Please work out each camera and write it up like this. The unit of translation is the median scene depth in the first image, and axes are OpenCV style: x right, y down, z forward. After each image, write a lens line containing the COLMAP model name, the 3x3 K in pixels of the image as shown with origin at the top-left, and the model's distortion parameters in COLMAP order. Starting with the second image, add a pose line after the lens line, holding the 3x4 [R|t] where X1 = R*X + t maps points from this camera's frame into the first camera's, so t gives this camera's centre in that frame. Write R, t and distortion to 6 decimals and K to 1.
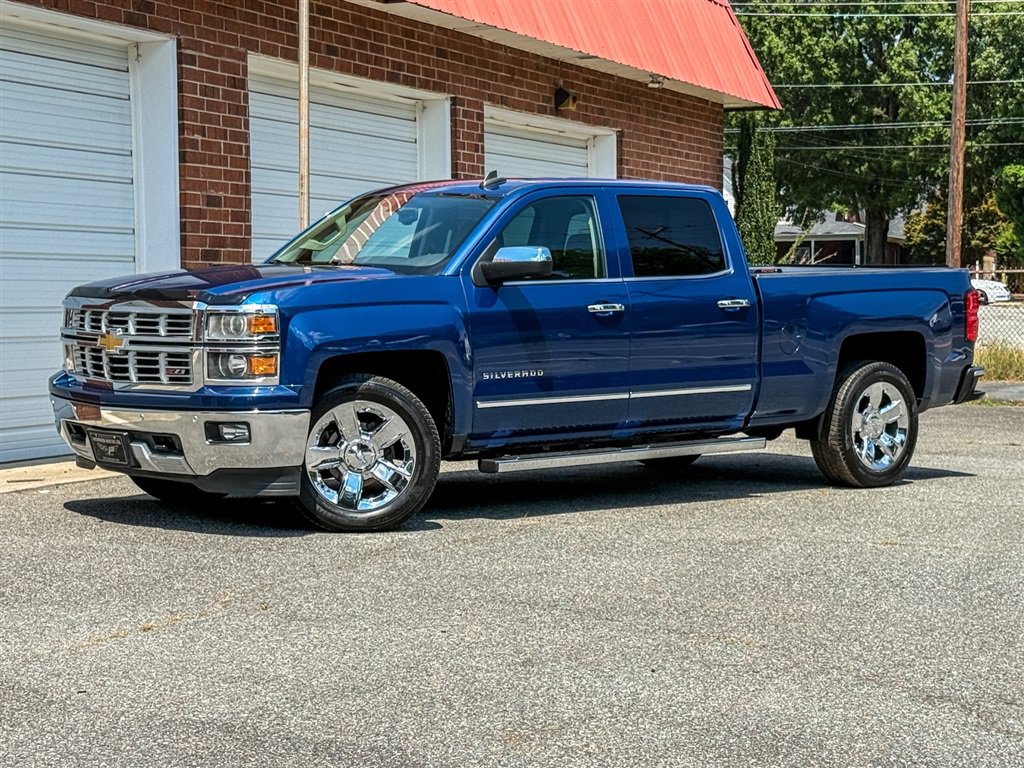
lens RADIAL K [[2036.2, 0, 527.2], [0, 2036.2, 383.9], [0, 0, 1]] dist [0.153398, -0.042348]
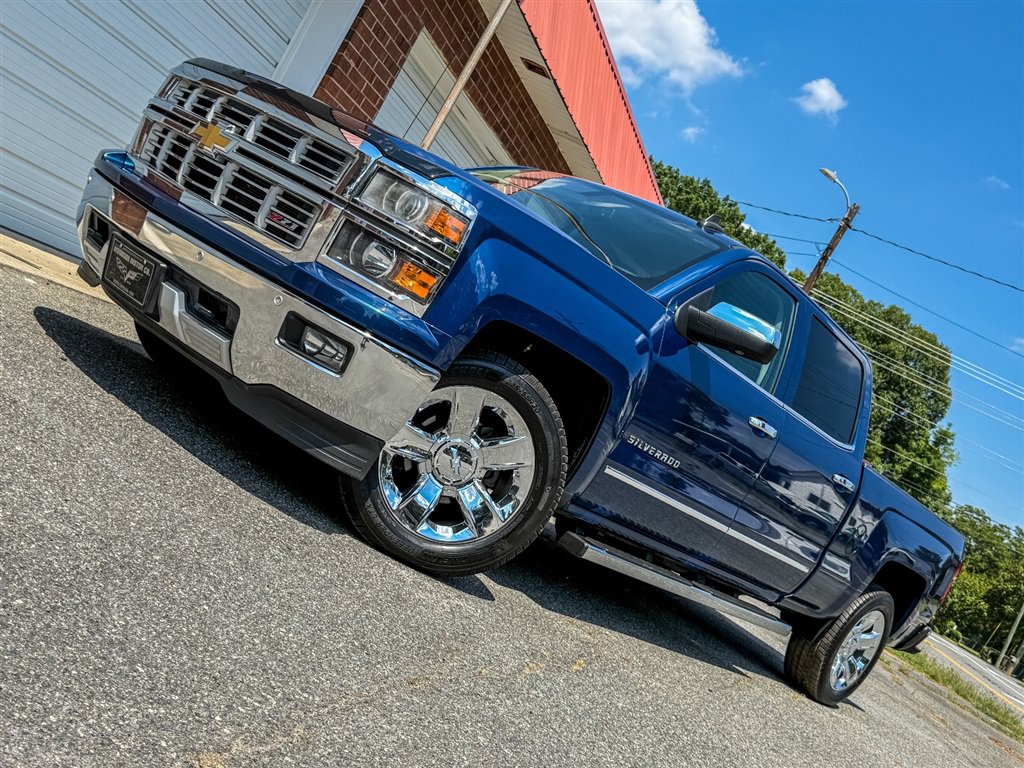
lens RADIAL K [[1101.0, 0, 518.5], [0, 1101.0, 383.9], [0, 0, 1]] dist [0.174383, -0.377103]
pose [[0.862441, 0.487361, 0.136655, -0.111535], [-0.484444, 0.873019, -0.056138, 0.019579], [-0.146662, -0.017786, 0.989027, 0.545839]]
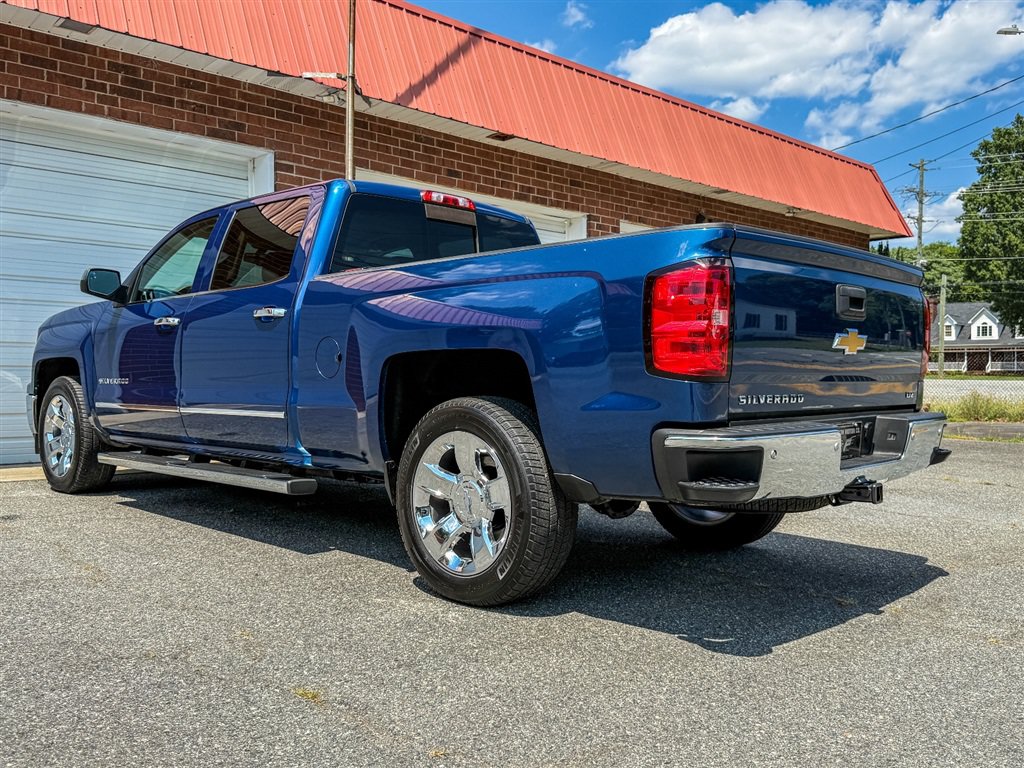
lens RADIAL K [[895.7, 0, 512.9], [0, 895.7, 384.2], [0, 0, 1]] dist [0.159670, -0.338882]
pose [[0.918386, 0.014160, -0.395431, 0.280936], [-0.027919, 0.999188, -0.029062, -0.002078], [0.394699, 0.037731, 0.918036, 0.670676]]
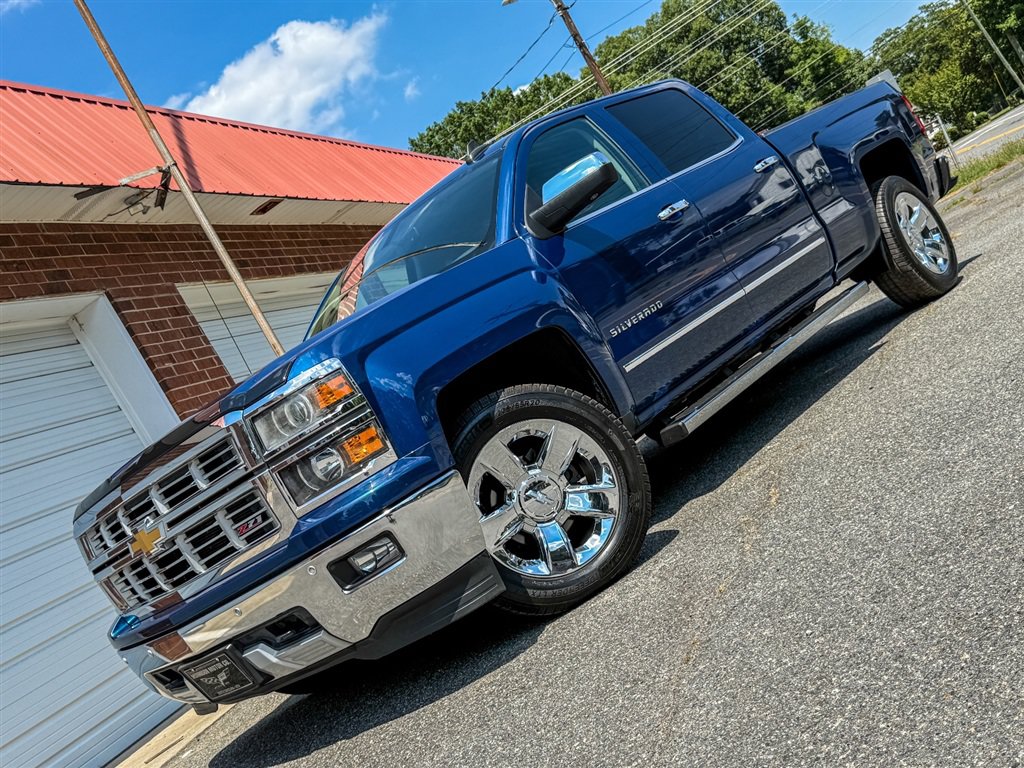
lens RADIAL K [[1101.0, 0, 518.5], [0, 1101.0, 383.9], [0, 0, 1]] dist [0.174383, -0.377103]
pose [[0.860348, -0.497003, 0.113091, -0.097989], [0.504743, 0.861625, -0.053265, 0.015364], [-0.070969, 0.102908, 0.992156, 0.537938]]
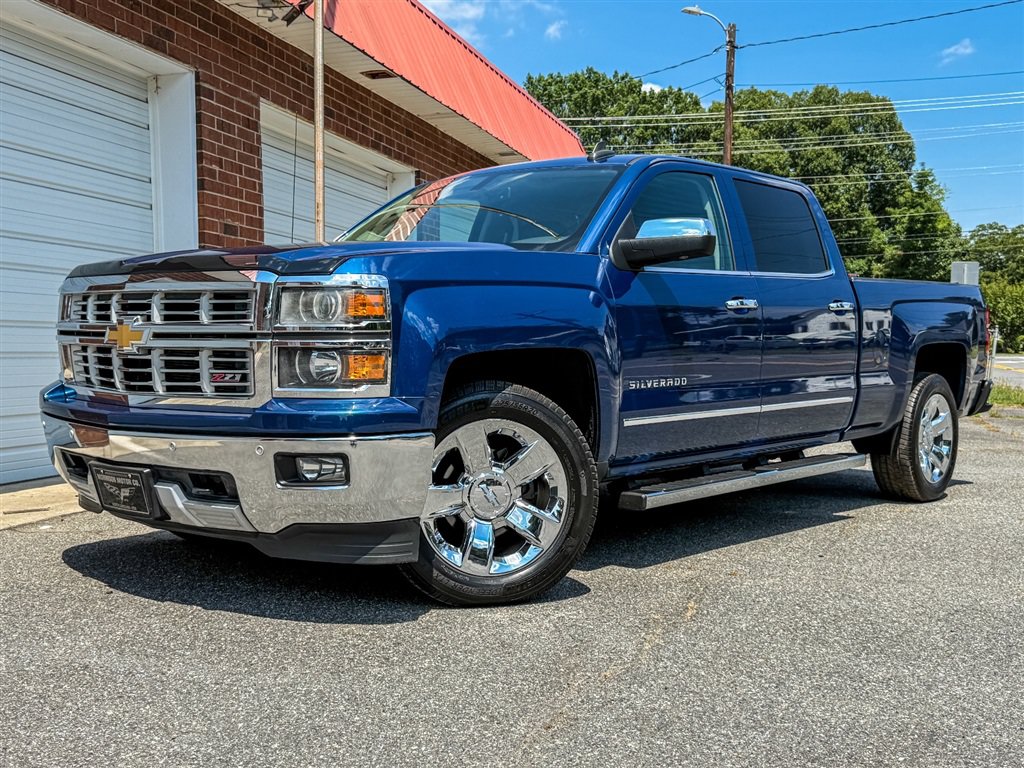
lens RADIAL K [[1100.9, 0, 519.7], [0, 1100.9, 381.1], [0, 0, 1]] dist [0.173532, -0.368308]
pose [[0.991309, -0.002314, 0.131532, -0.106742], [0.004758, 0.999822, -0.018272, 0.001907], [-0.131467, 0.018740, 0.991143, 0.537654]]
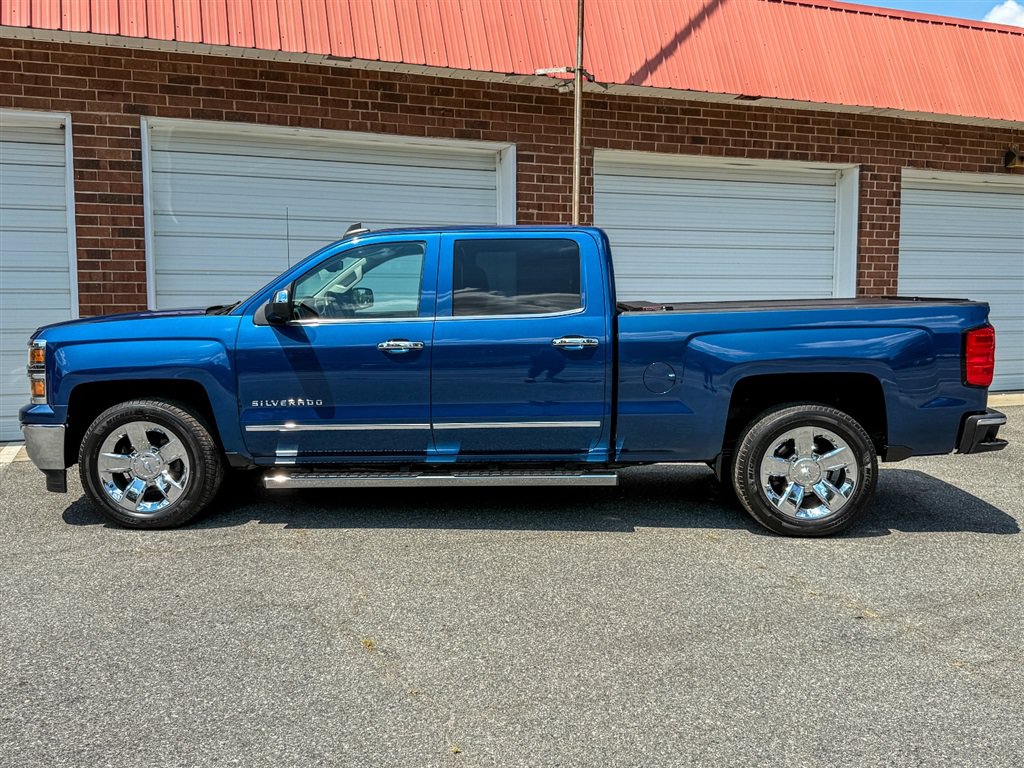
lens RADIAL K [[961.4, 0, 516.5], [0, 961.4, 384.3], [0, 0, 1]] dist [0.186054, -0.431720]
pose [[0.719956, 0.058010, -0.691591, 0.419630], [-0.029149, 0.998149, 0.053379, -0.043506], [0.693407, -0.018272, 0.720314, 0.644678]]
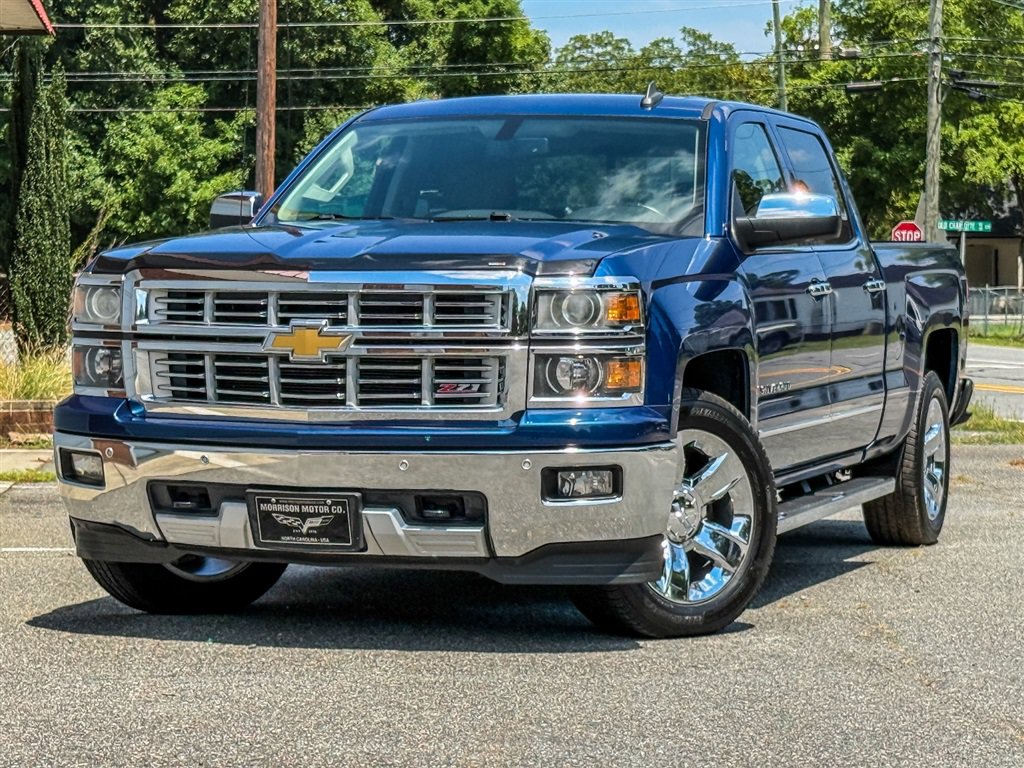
lens RADIAL K [[2789.0, 0, 514.9], [0, 2789.0, 383.8], [0, 0, 1]] dist [0.082909, 0.737820]
pose [[0.871405, -0.017456, 0.490254, -0.482787], [0.028215, 0.999496, -0.014562, 0.004509], [-0.489753, 0.026522, 0.871458, 0.231164]]
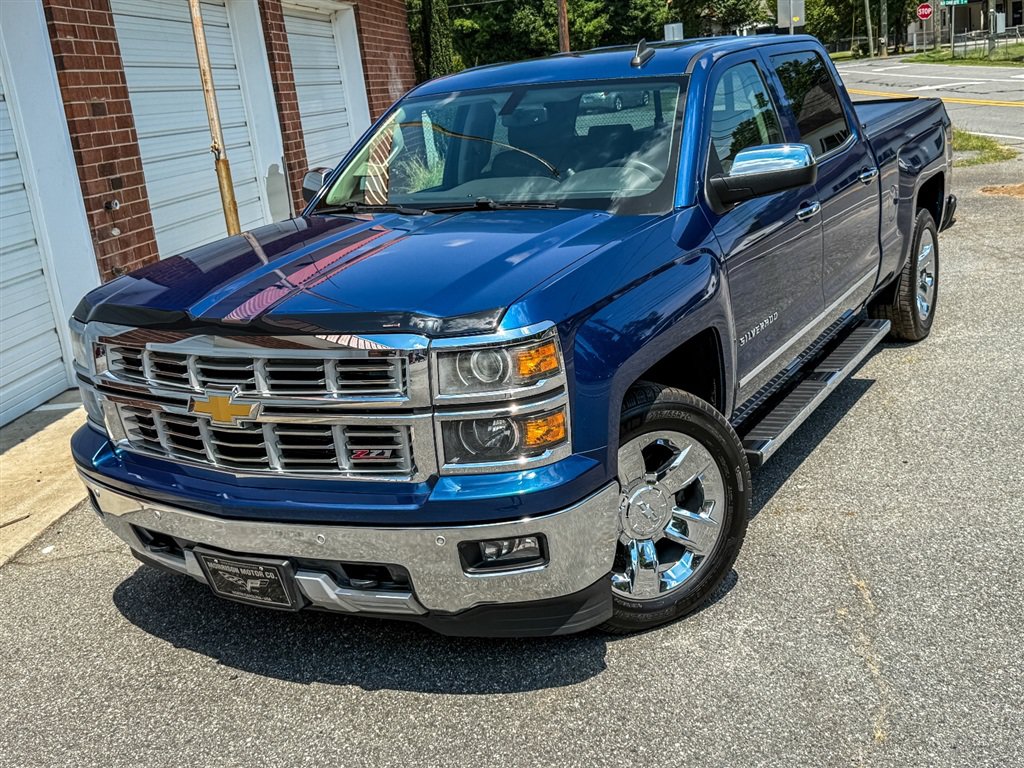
lens RADIAL K [[1118.0, 0, 515.1], [0, 1118.0, 372.6], [0, 0, 1]] dist [0.208591, -0.481835]
pose [[0.944684, -0.176999, 0.276121, -0.185795], [0.122468, 0.971352, 0.203659, -0.075065], [-0.304258, -0.158577, 0.939298, 0.595426]]
